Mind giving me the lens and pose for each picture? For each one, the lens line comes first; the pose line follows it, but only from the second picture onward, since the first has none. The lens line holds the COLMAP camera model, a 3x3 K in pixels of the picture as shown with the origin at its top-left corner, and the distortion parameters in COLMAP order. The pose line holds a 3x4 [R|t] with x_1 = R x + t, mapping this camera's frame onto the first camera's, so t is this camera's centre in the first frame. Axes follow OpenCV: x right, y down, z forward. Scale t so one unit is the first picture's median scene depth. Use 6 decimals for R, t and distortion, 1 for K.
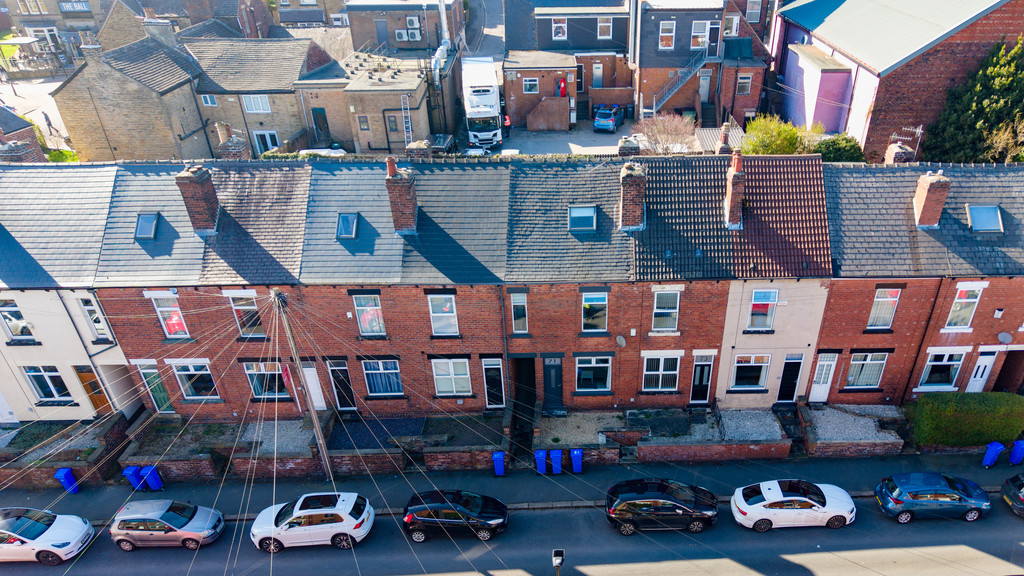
lens RADIAL K [[749.4, 0, 512.0], [0, 749.4, 288.0], [0, 0, 1]] dist [-0.001198, -0.000355]
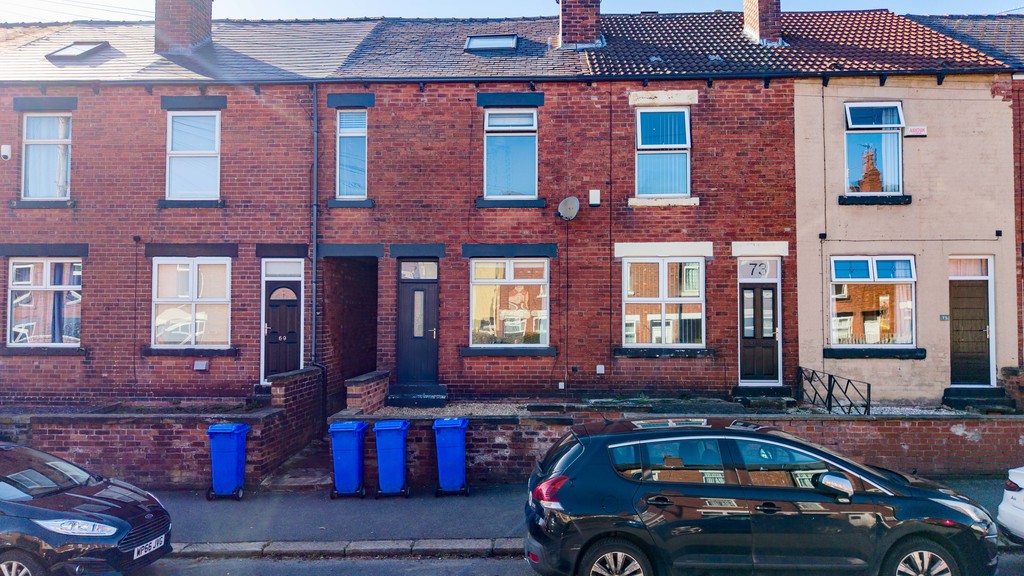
lens RADIAL K [[749.4, 0, 512.0], [0, 749.4, 288.0], [0, 0, 1]] dist [-0.001198, -0.000355]
pose [[0.998891, 0.026995, -0.038580, 0.129357], [-0.043186, 0.851754, -0.522159, 0.343035], [0.018765, 0.523246, 0.851975, 0.633488]]
